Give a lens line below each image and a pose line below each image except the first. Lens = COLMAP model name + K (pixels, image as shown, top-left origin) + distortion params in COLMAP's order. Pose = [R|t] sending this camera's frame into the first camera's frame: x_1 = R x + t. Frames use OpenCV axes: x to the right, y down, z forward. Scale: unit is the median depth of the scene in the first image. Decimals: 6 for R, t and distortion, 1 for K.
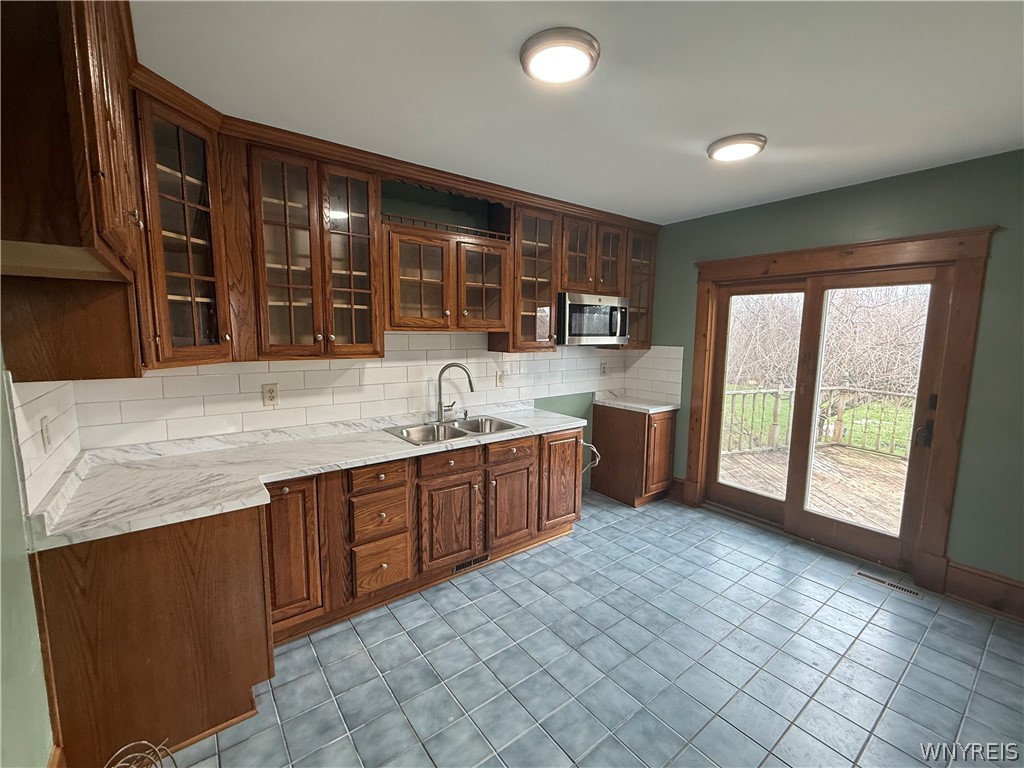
lens RADIAL K [[431.3, 0, 515.2], [0, 431.3, 384.5], [0, 0, 1]] dist [0.001092, 0.000279]
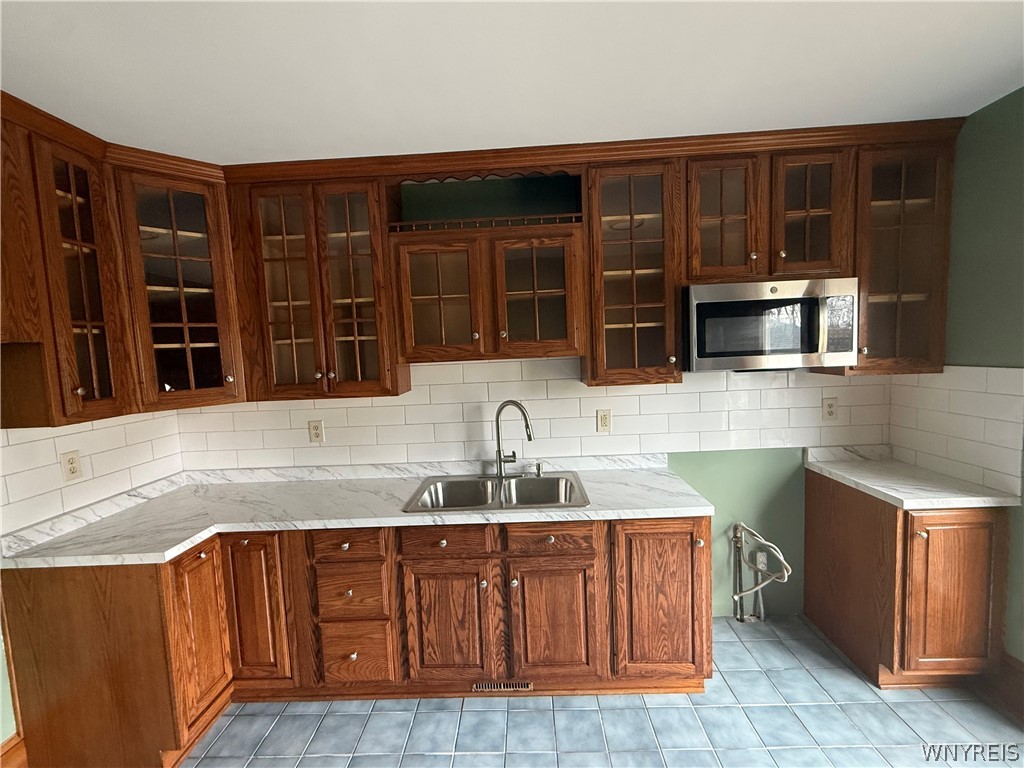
lens RADIAL K [[431.3, 0, 515.0], [0, 431.3, 386.2], [0, 0, 1]] dist [0.001092, 0.000279]
pose [[0.777539, 0.008966, -0.628771, 0.374458], [-0.026598, 0.999472, -0.018639, -0.067598], [0.628272, 0.031217, 0.777367, 0.466088]]
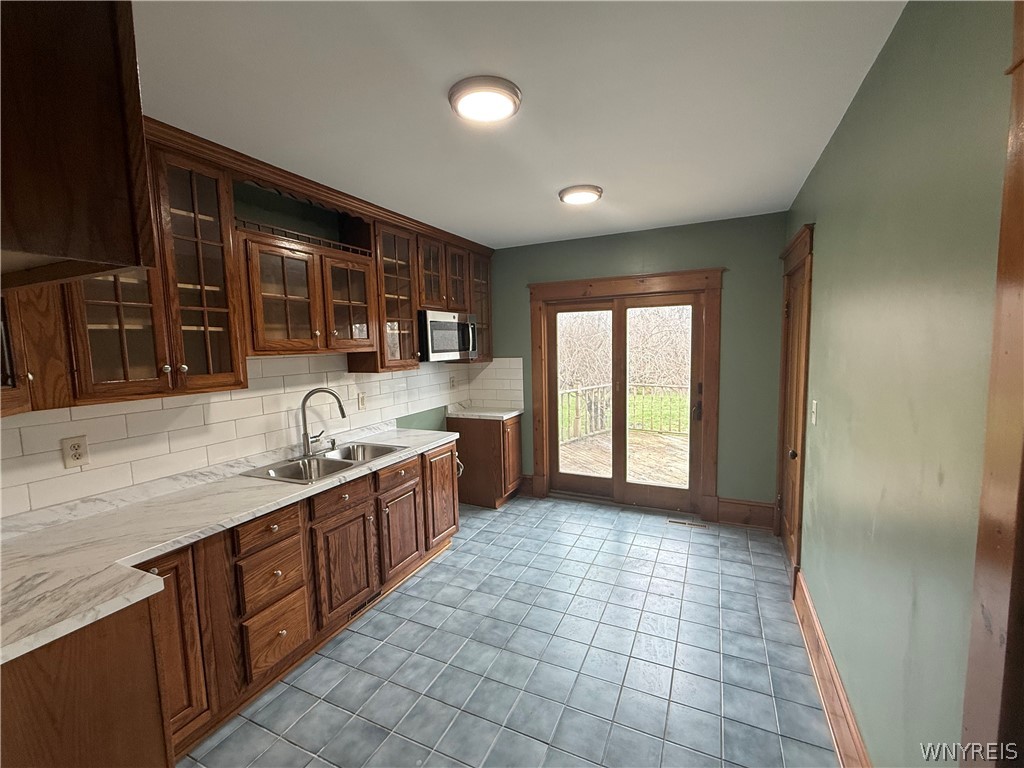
lens RADIAL K [[431.3, 0, 512.5], [0, 431.3, 384.8], [0, 0, 1]] dist [0.001092, 0.000279]
pose [[0.887953, -0.076340, 0.453554, -0.214454], [0.089311, 0.995978, -0.007211, -0.015855], [-0.451180, 0.046910, 0.891199, 0.015999]]
